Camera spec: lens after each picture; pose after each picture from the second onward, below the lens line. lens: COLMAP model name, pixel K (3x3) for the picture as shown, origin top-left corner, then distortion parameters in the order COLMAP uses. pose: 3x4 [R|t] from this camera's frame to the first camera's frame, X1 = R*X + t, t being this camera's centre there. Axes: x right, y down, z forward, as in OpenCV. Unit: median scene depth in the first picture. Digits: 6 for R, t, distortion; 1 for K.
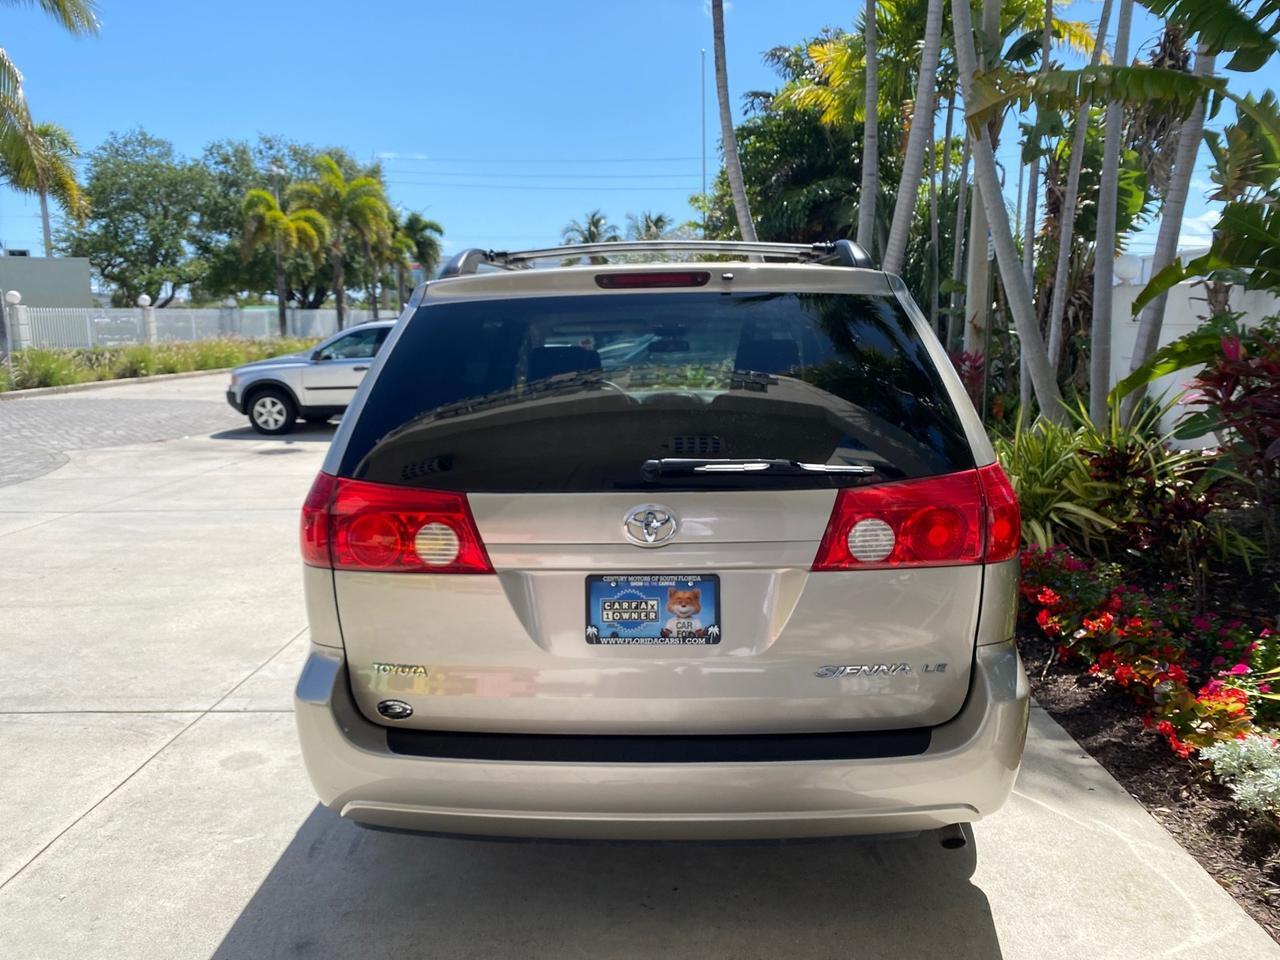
lens RADIAL K [[989.4, 0, 644.7], [0, 989.4, 482.5], [0, 0, 1]] dist [0.011794, -0.012512]
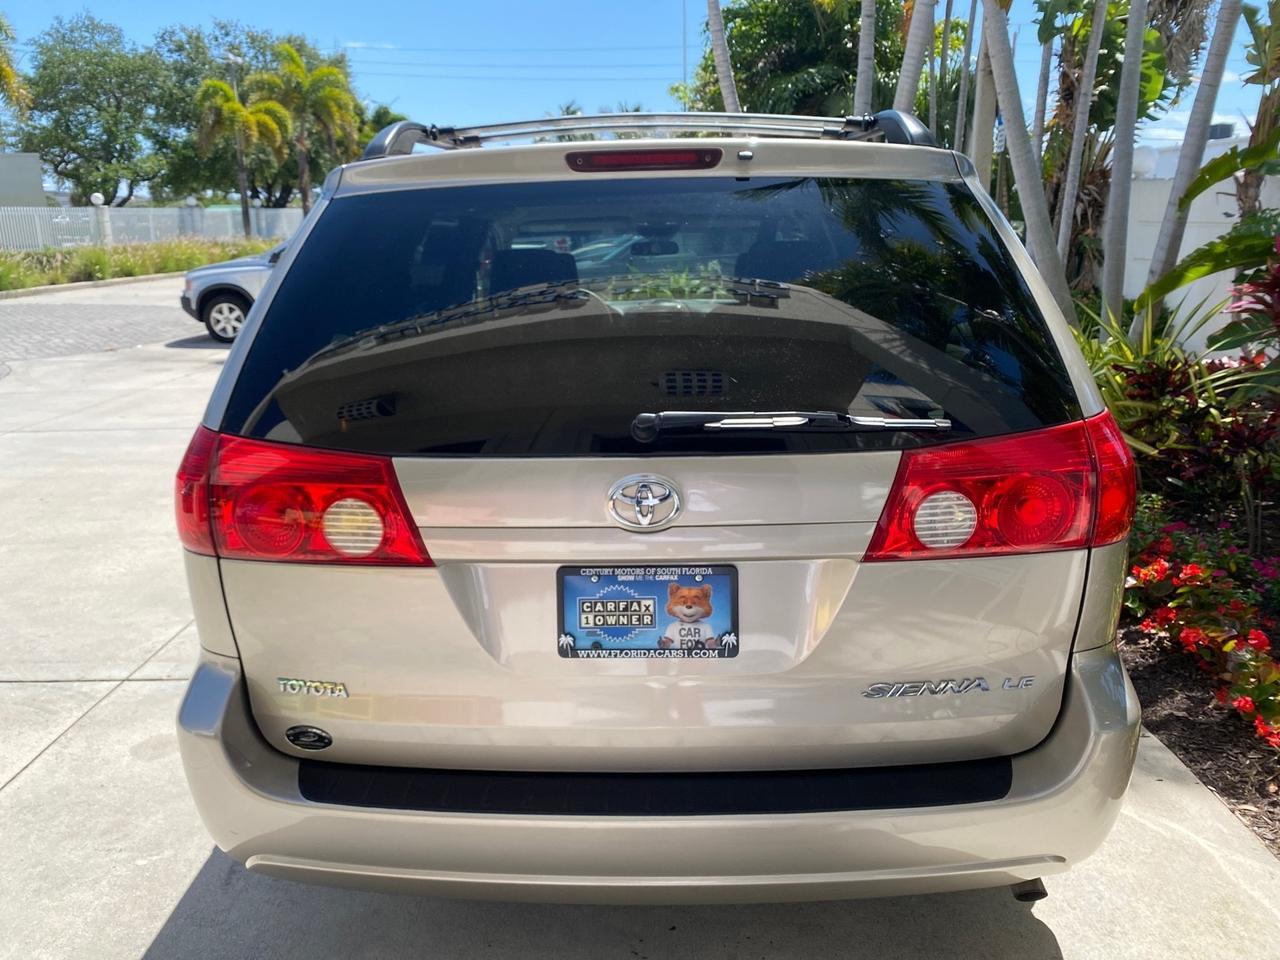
lens RADIAL K [[989.4, 0, 640.2], [0, 989.4, 474.3], [0, 0, 1]] dist [0.011794, -0.012512]
pose [[0.999852, -0.005586, 0.016263, -0.003113], [0.004113, 0.996003, 0.089225, -0.014298], [-0.016697, -0.089145, 0.995879, 0.092610]]
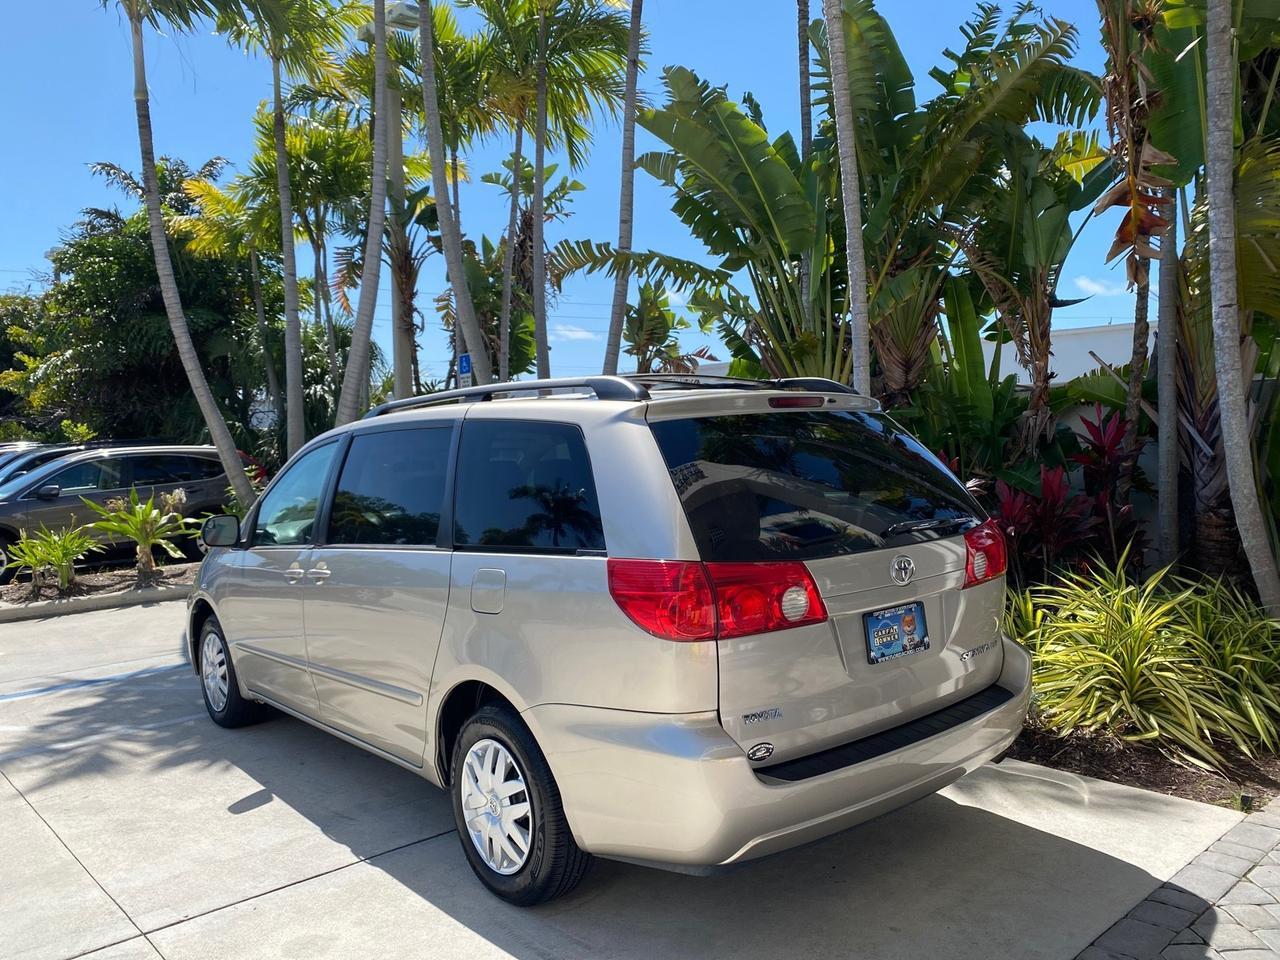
lens RADIAL K [[989.4, 0, 645.0], [0, 989.4, 472.9], [0, 0, 1]] dist [0.011794, -0.012512]
pose [[0.733219, -0.032212, 0.679229, -0.416783], [0.128128, 0.987530, -0.091480, -0.004075], [-0.667812, 0.154103, 0.728202, 0.062366]]
